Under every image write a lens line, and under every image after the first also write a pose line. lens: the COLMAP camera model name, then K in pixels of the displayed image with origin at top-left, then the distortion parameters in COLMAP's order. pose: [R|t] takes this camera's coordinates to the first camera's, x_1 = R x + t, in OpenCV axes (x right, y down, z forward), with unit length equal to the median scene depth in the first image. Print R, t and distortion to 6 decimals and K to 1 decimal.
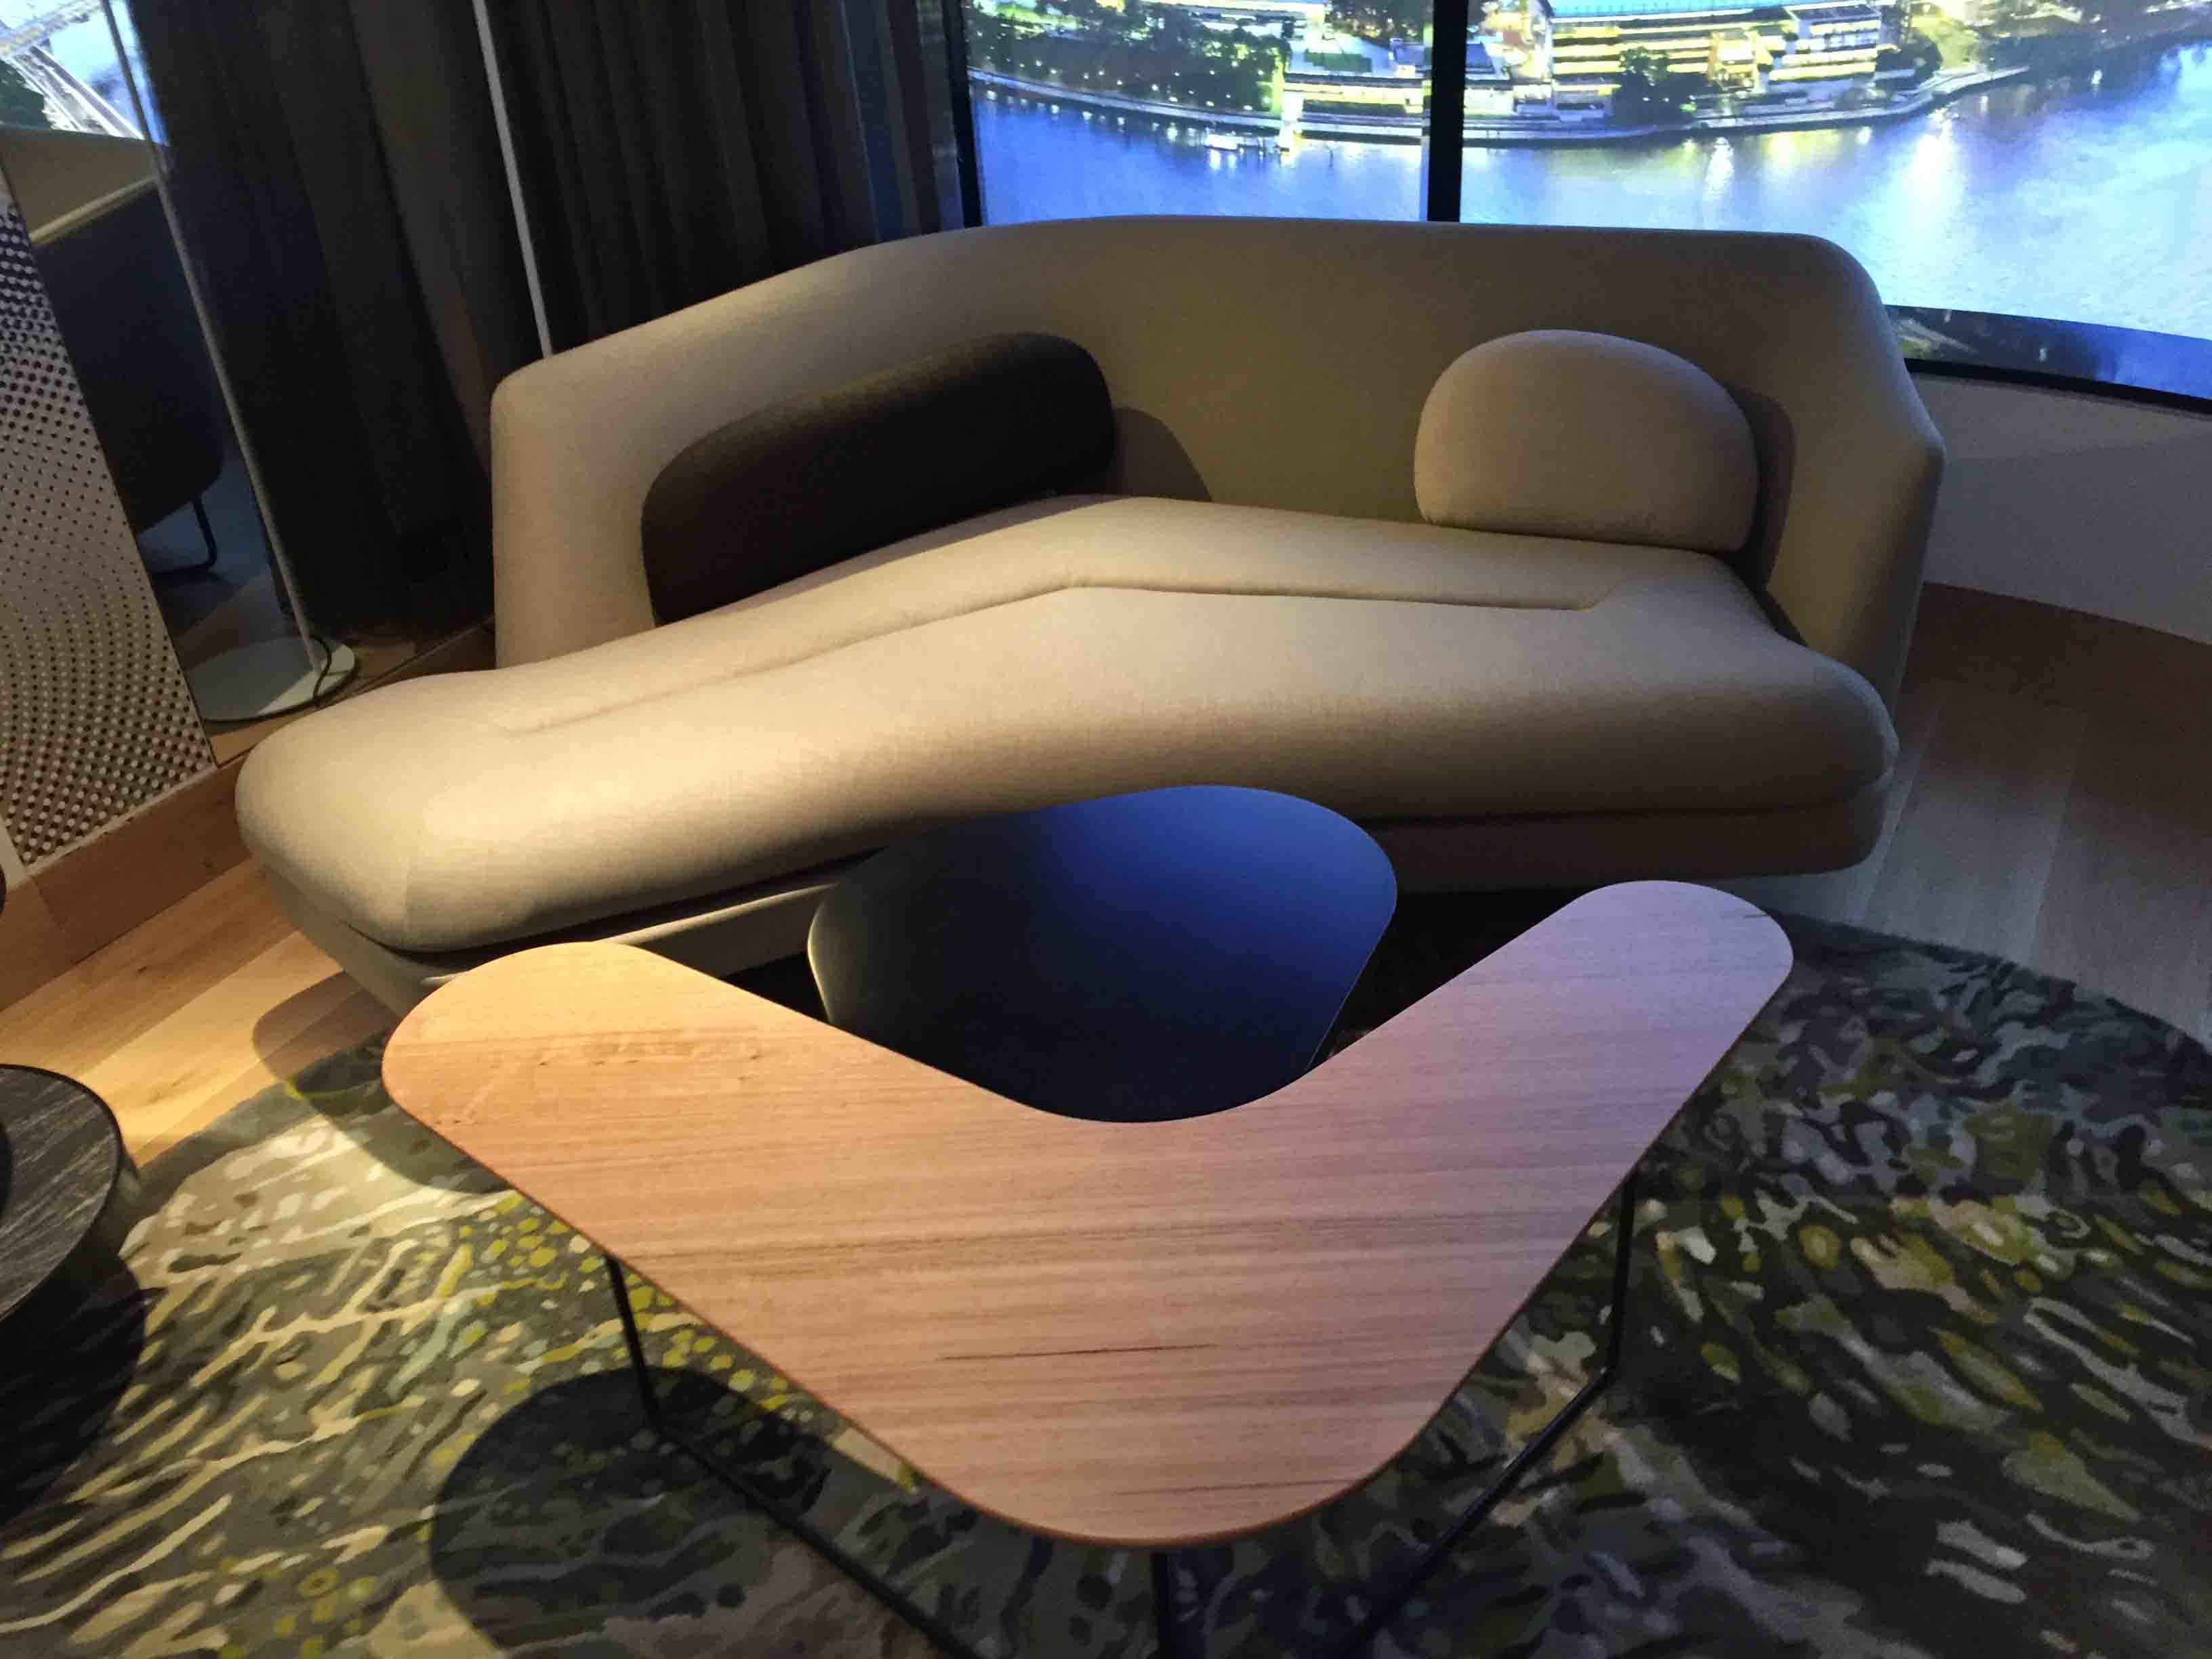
lens RADIAL K [[1872.6, 0, 1106.0], [0, 1872.6, 829.5], [0, 0, 1]] dist [0.080794, -0.106134]
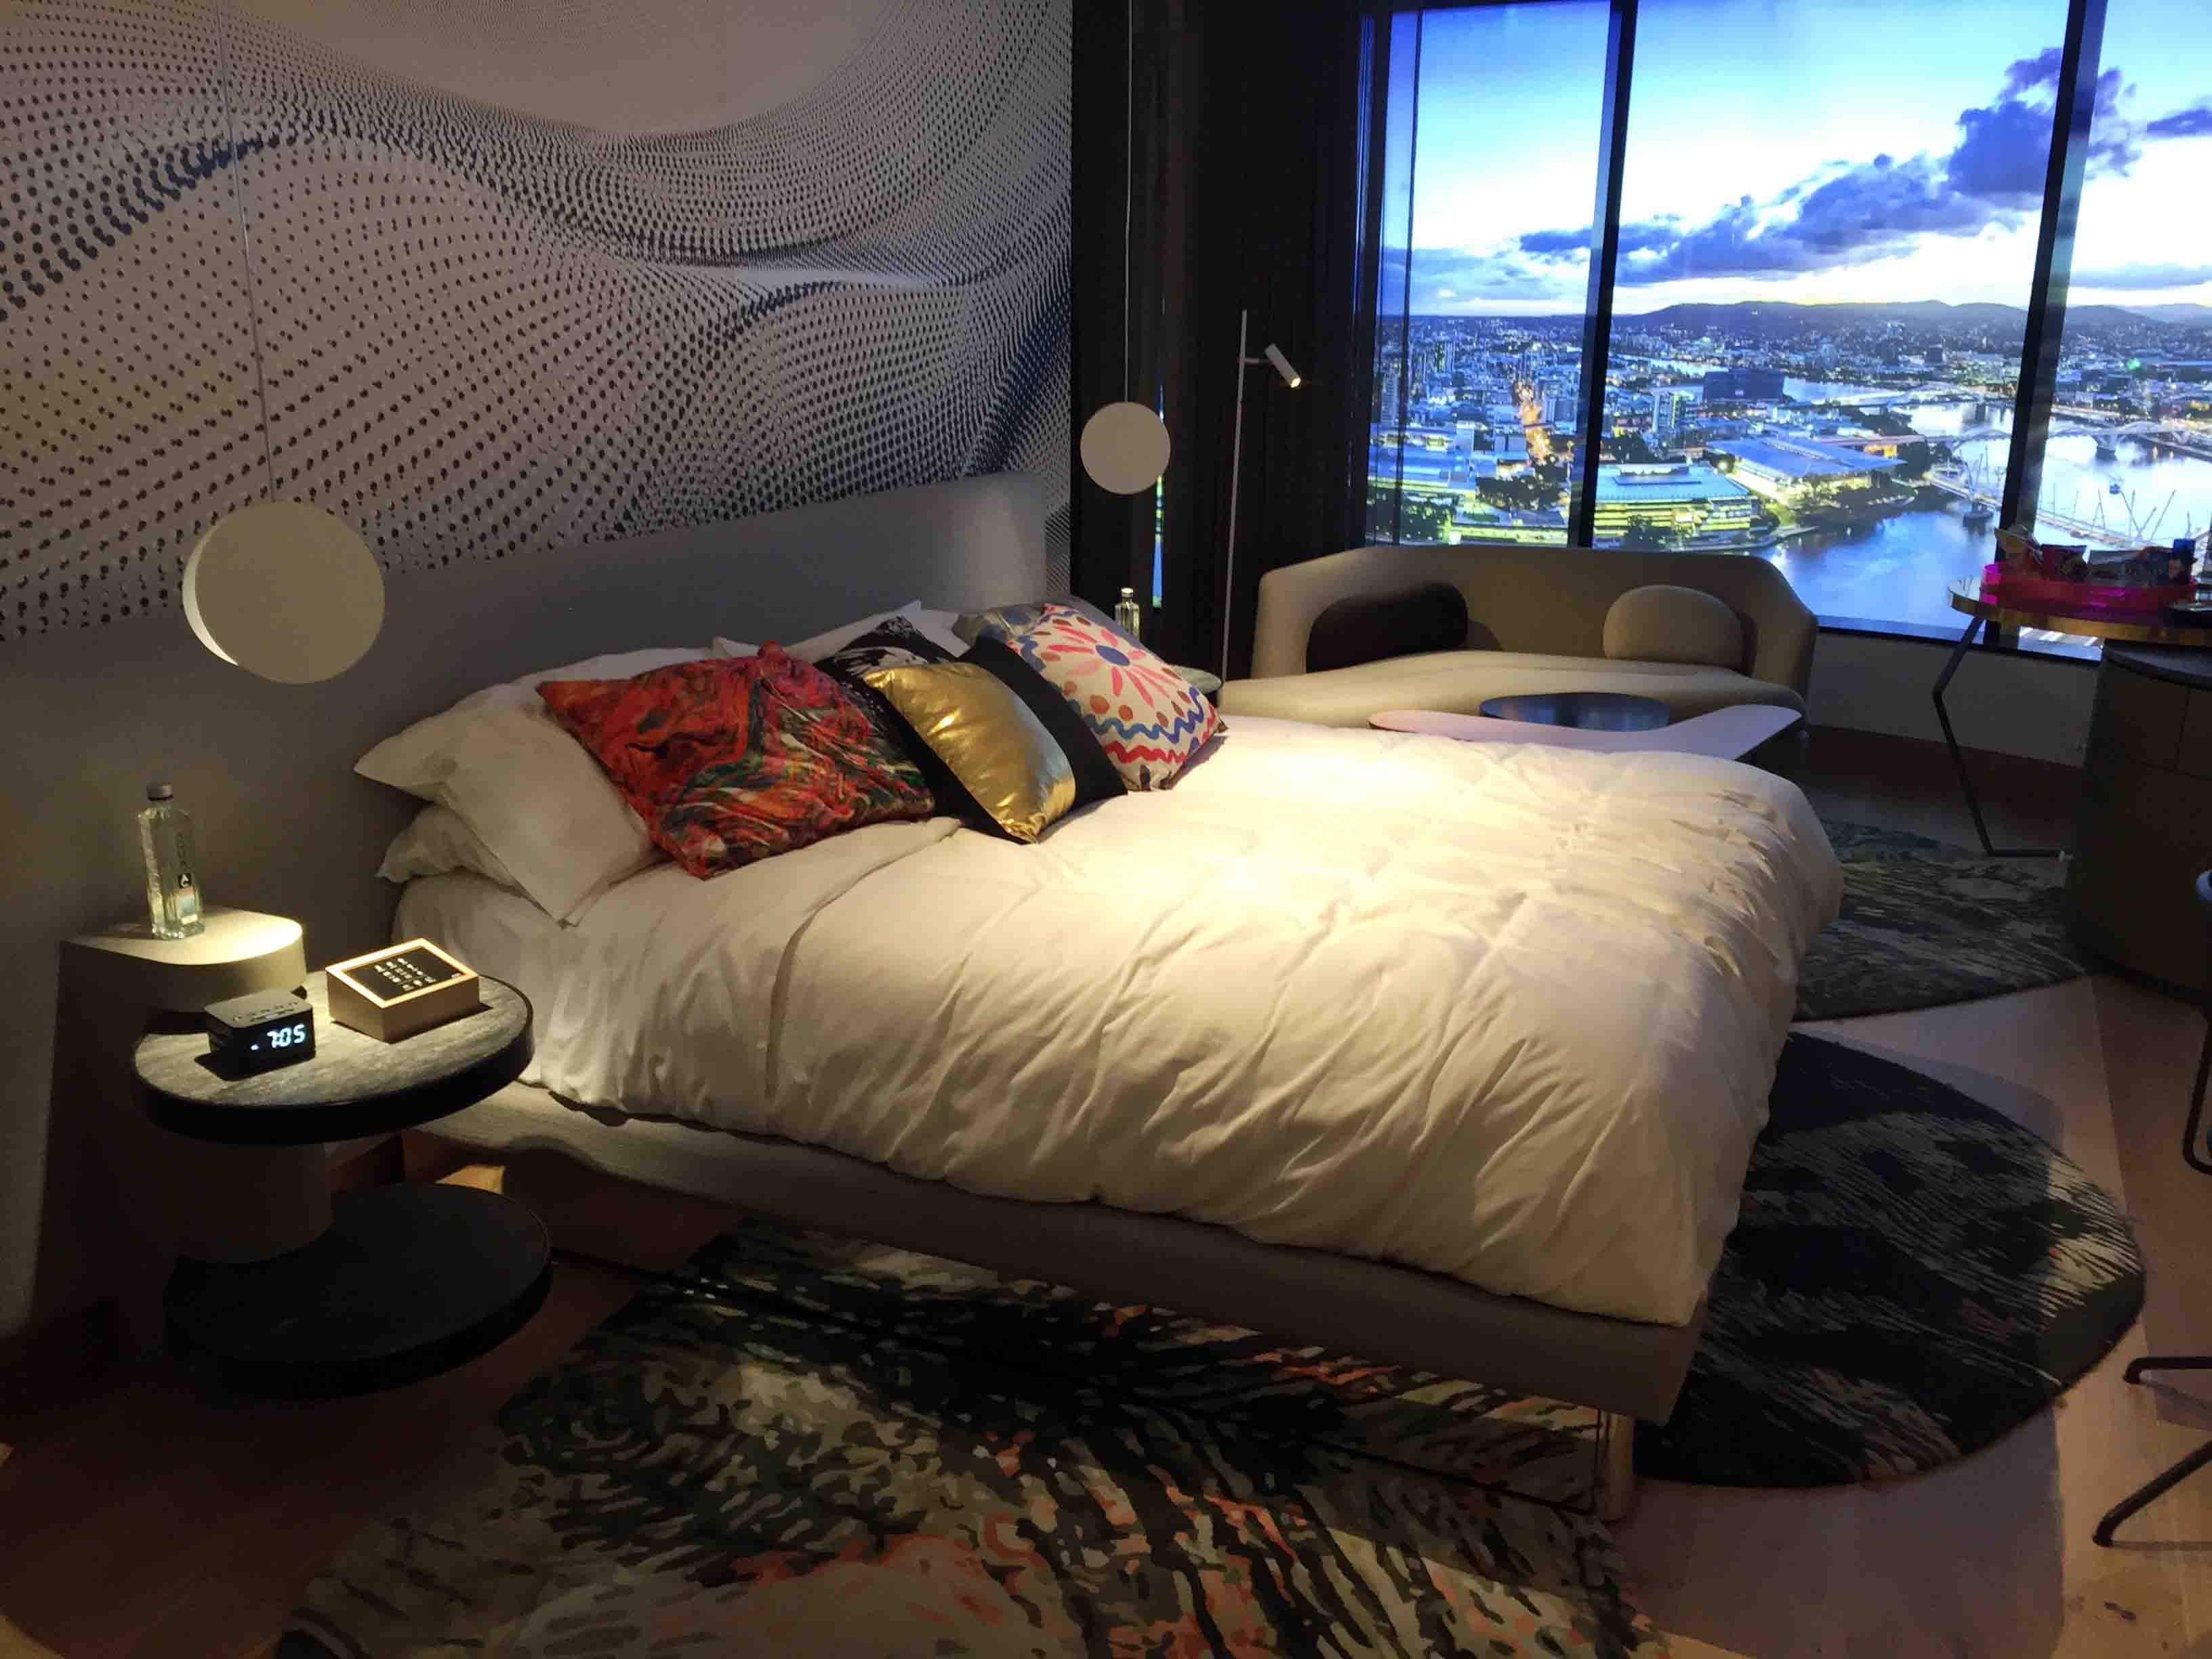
lens RADIAL K [[1872.6, 0, 1106.0], [0, 1872.6, 829.5], [0, 0, 1]] dist [0.080794, -0.106134]
pose [[0.993602, 0.048903, 0.101803, -0.526764], [-0.018757, 0.960326, -0.278247, 0.544997], [-0.111371, 0.274557, 0.955099, -0.885113]]
